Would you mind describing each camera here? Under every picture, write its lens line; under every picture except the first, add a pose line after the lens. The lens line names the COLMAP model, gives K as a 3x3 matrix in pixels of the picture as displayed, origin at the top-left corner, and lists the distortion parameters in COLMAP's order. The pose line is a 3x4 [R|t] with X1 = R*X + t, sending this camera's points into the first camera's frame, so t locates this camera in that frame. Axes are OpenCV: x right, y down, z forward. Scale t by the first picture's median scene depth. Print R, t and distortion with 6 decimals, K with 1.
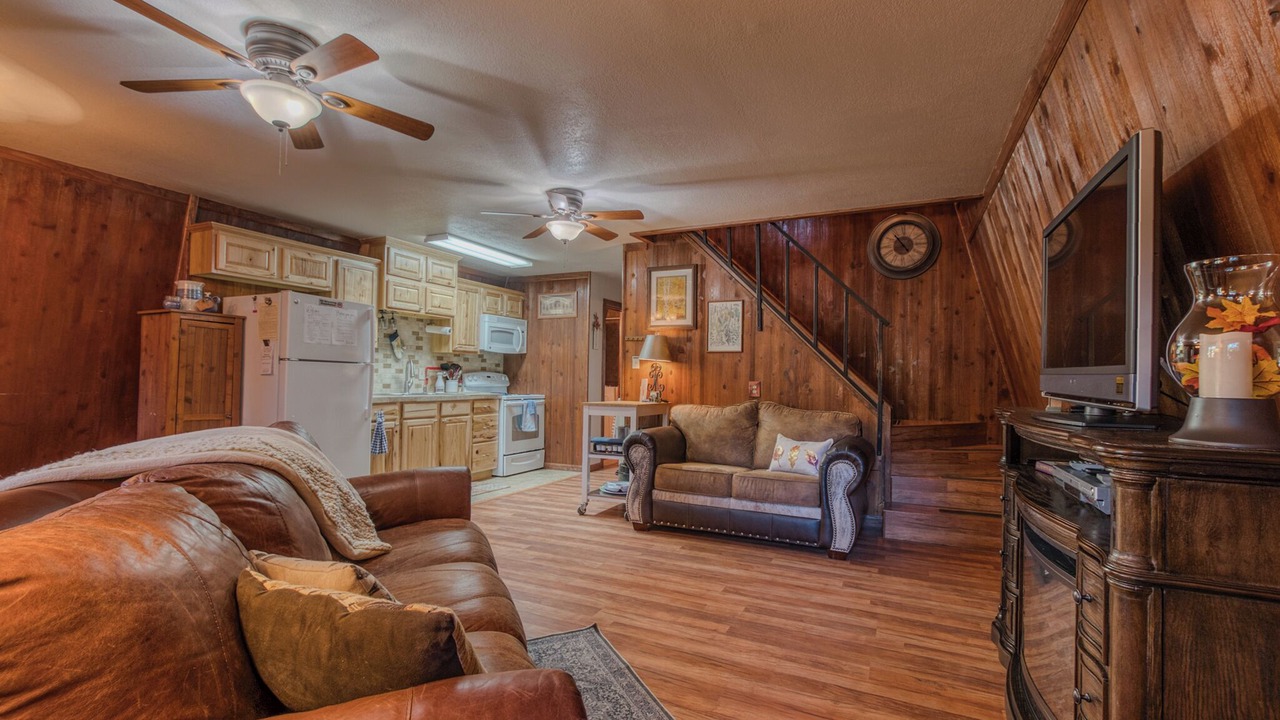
lens RADIAL K [[559.0, 0, 645.4], [0, 559.0, 368.1], [0, 0, 1]] dist [-0.014814, 0.006007]
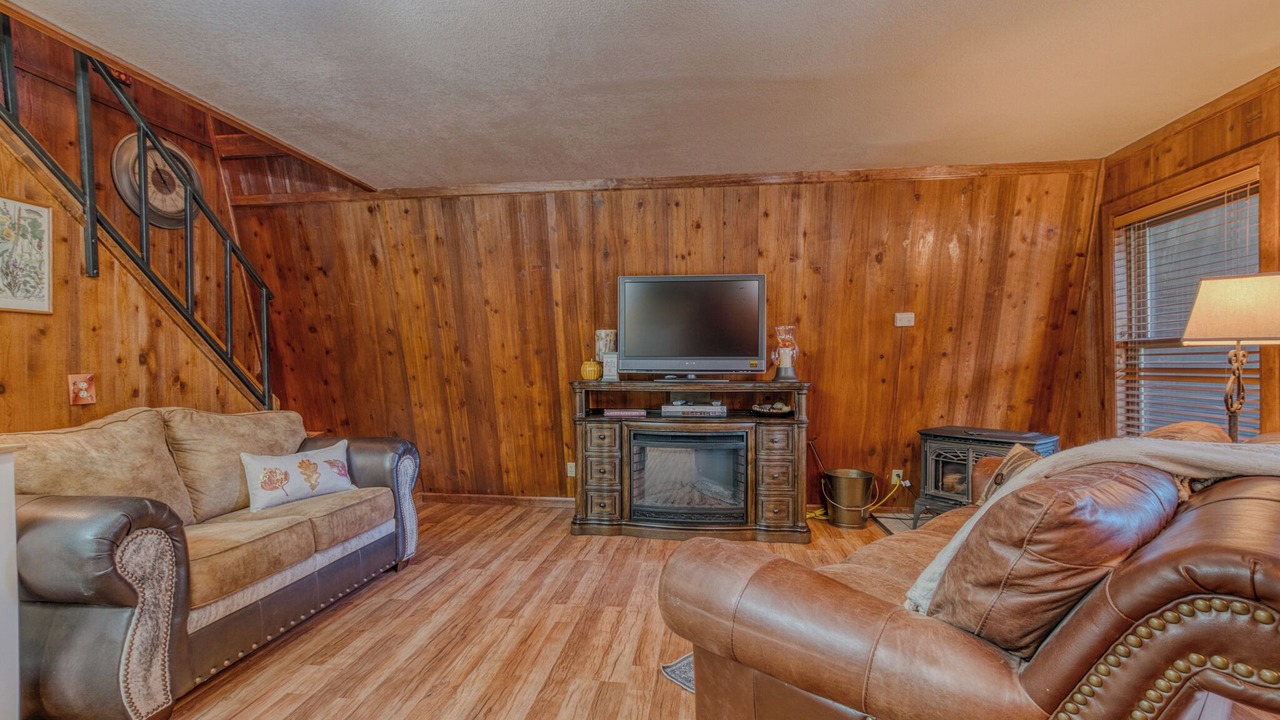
lens RADIAL K [[557.4, 0, 644.5], [0, 557.4, 367.2], [0, 0, 1]] dist [-0.012958, 0.005677]
pose [[-0.307465, -0.017409, 0.951400, -0.444980], [-0.011699, 0.999826, 0.014514, 0.003860], [-0.951487, -0.006668, -0.307616, 0.664435]]
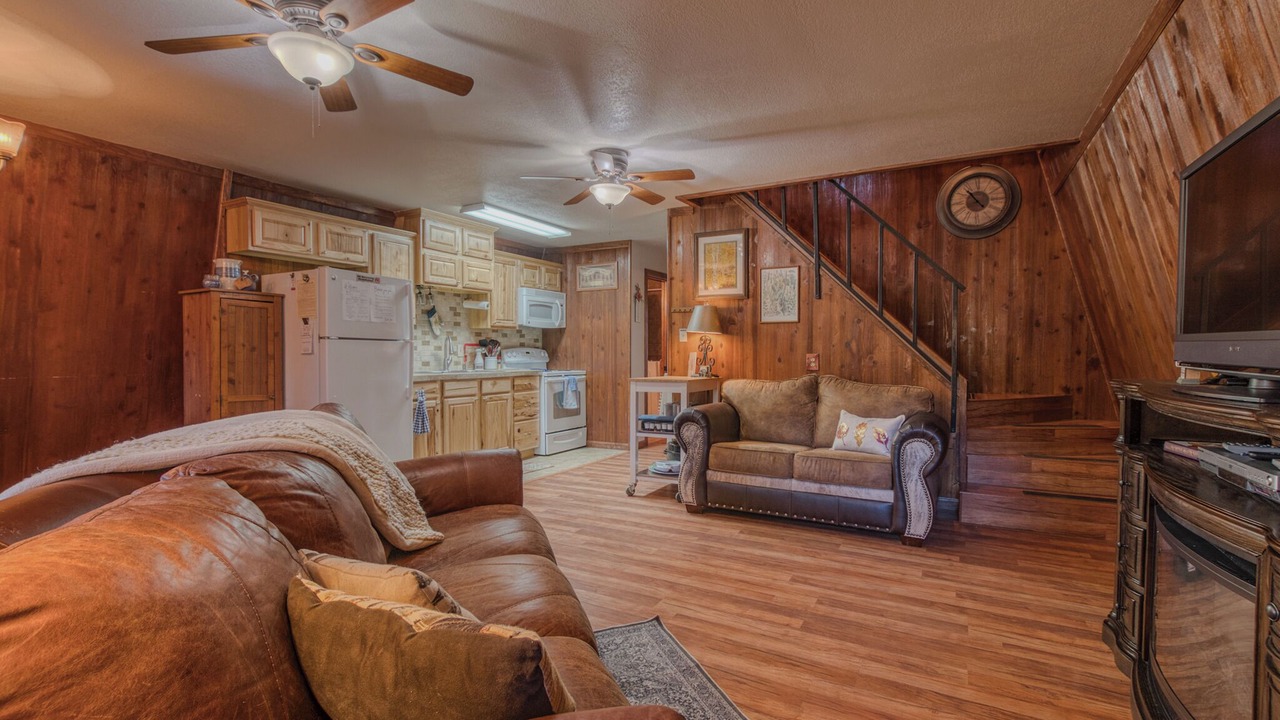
lens RADIAL K [[572.9, 0, 644.3], [0, 572.9, 366.0], [0, 0, 1]] dist [-0.014005, 0.004809]
pose [[0.997907, -0.012908, -0.063367, -0.023999], [0.015588, 0.998996, 0.041991, 0.000113], [0.062761, -0.042891, 0.997106, 0.033096]]
